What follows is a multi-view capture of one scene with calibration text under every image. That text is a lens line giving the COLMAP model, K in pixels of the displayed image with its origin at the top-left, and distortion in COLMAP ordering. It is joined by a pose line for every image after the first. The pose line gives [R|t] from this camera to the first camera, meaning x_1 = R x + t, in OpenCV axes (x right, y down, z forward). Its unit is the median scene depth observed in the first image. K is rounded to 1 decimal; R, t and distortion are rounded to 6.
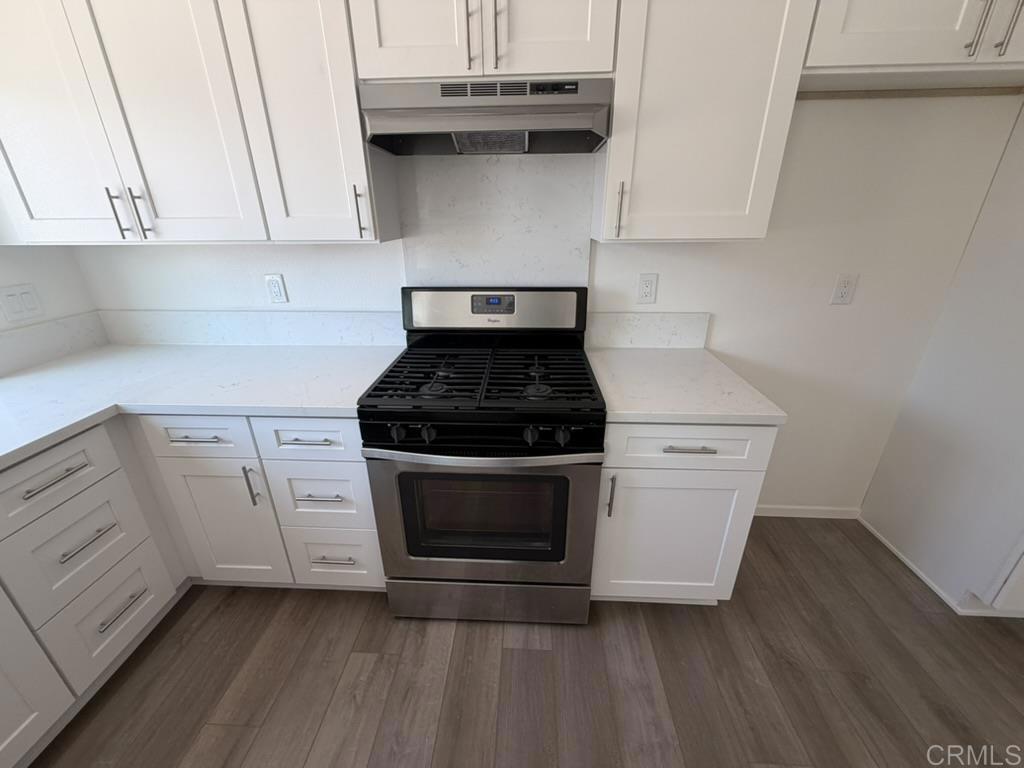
lens RADIAL K [[408.5, 0, 504.7], [0, 408.5, 384.8], [0, 0, 1]] dist [-0.001389, -0.000274]
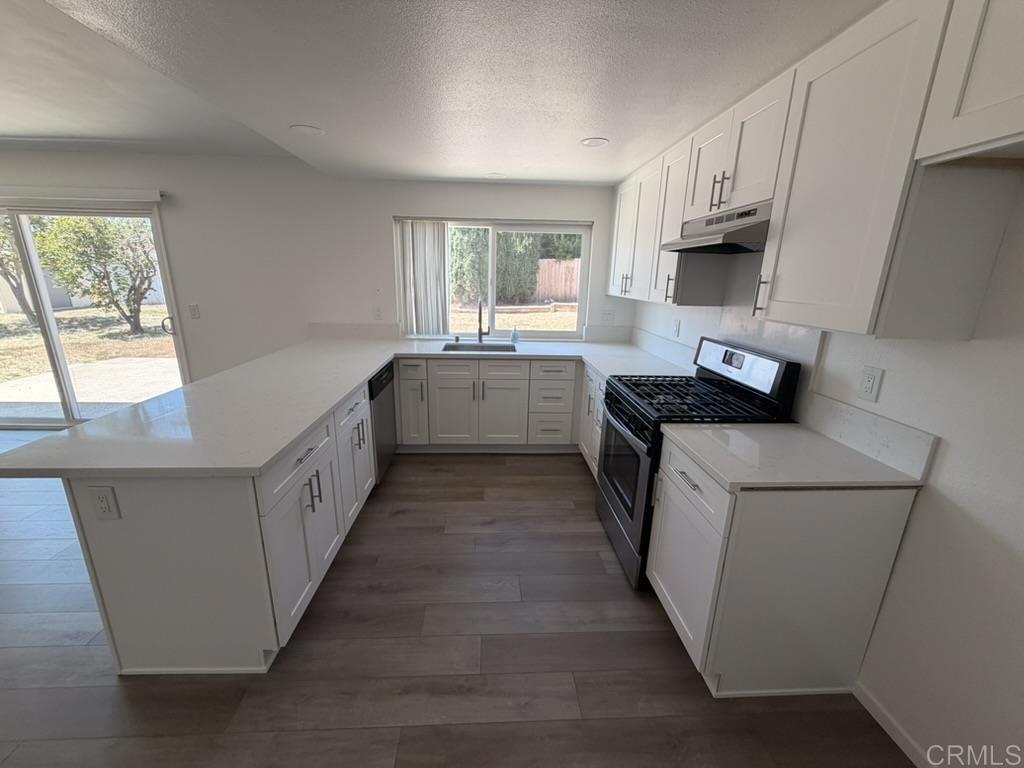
lens RADIAL K [[408.5, 0, 506.7], [0, 408.5, 383.3], [0, 0, 1]] dist [-0.001389, -0.000274]
pose [[0.099562, 0.265493, -0.958958, 1.394846], [-0.402466, 0.892138, 0.205209, -0.124612], [0.910005, 0.365517, 0.195675, 0.137453]]
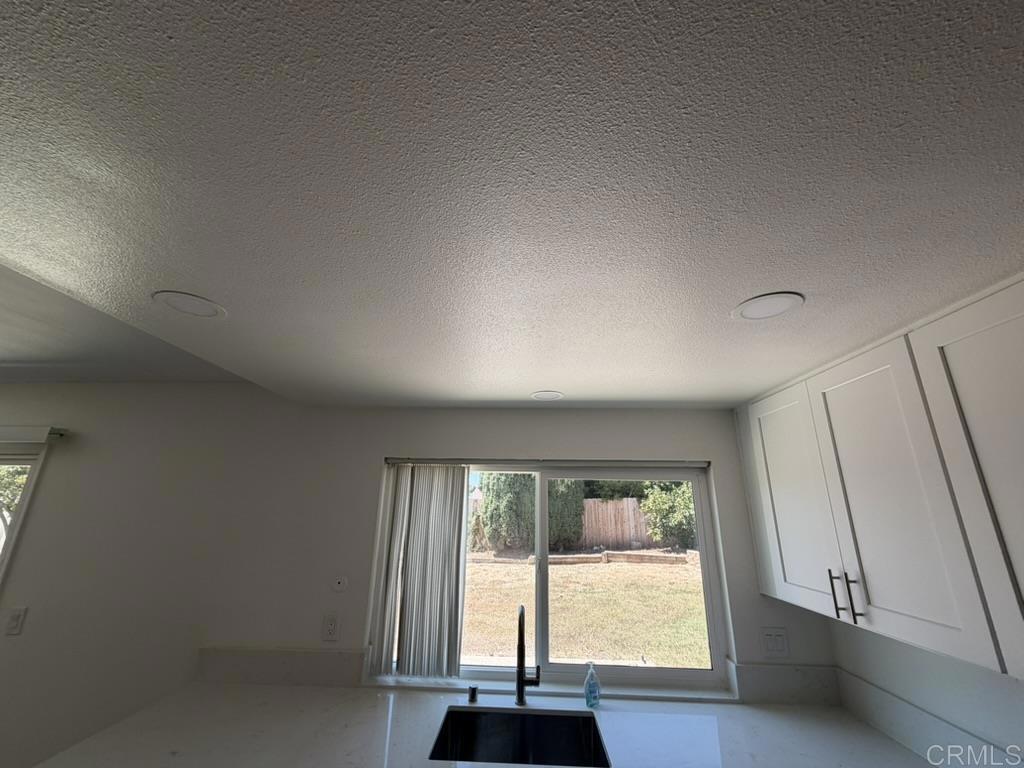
lens RADIAL K [[408.5, 0, 505.0], [0, 408.5, 386.0], [0, 0, 1]] dist [-0.001389, -0.000274]
pose [[0.007276, -0.282100, -0.959358, 0.222076], [-0.401444, 0.877855, -0.261178, -0.270229], [0.915855, 0.387028, -0.106860, 0.111522]]
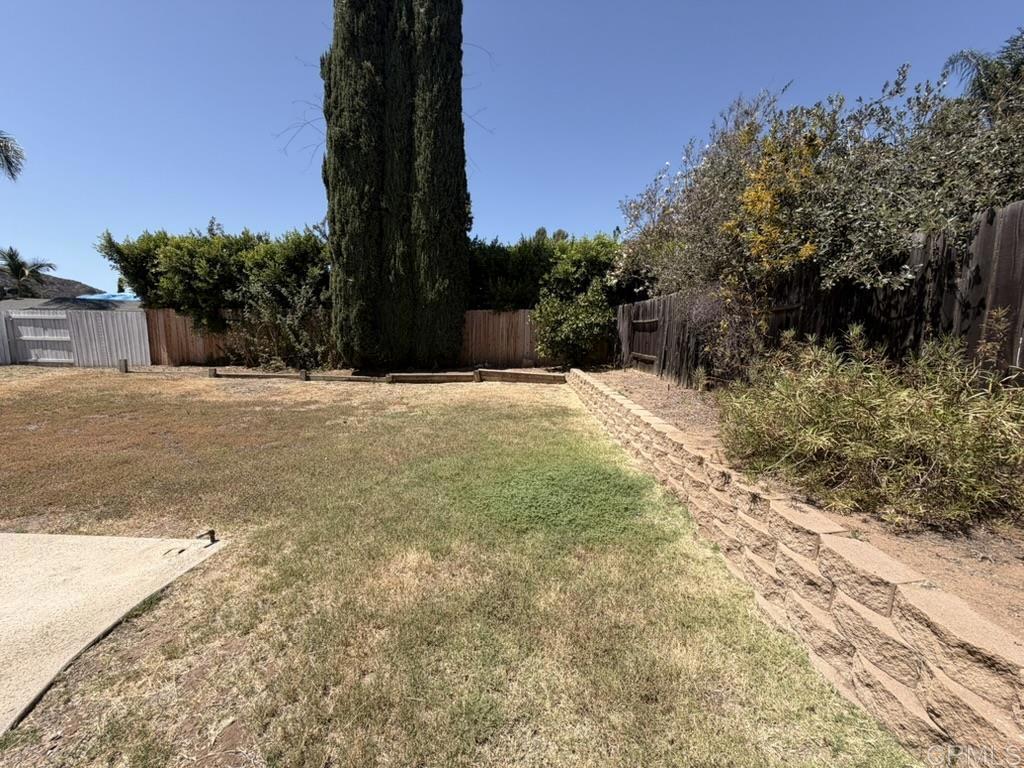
lens RADIAL K [[408.5, 0, 506.7], [0, 408.5, 384.5], [0, 0, 1]] dist [-0.001389, -0.000274]
pose [[0.037431, 0.129741, -0.990841, -2.044259], [-0.407869, 0.907169, 0.103377, -1.117822], [0.912273, 0.400264, 0.086874, 2.735545]]
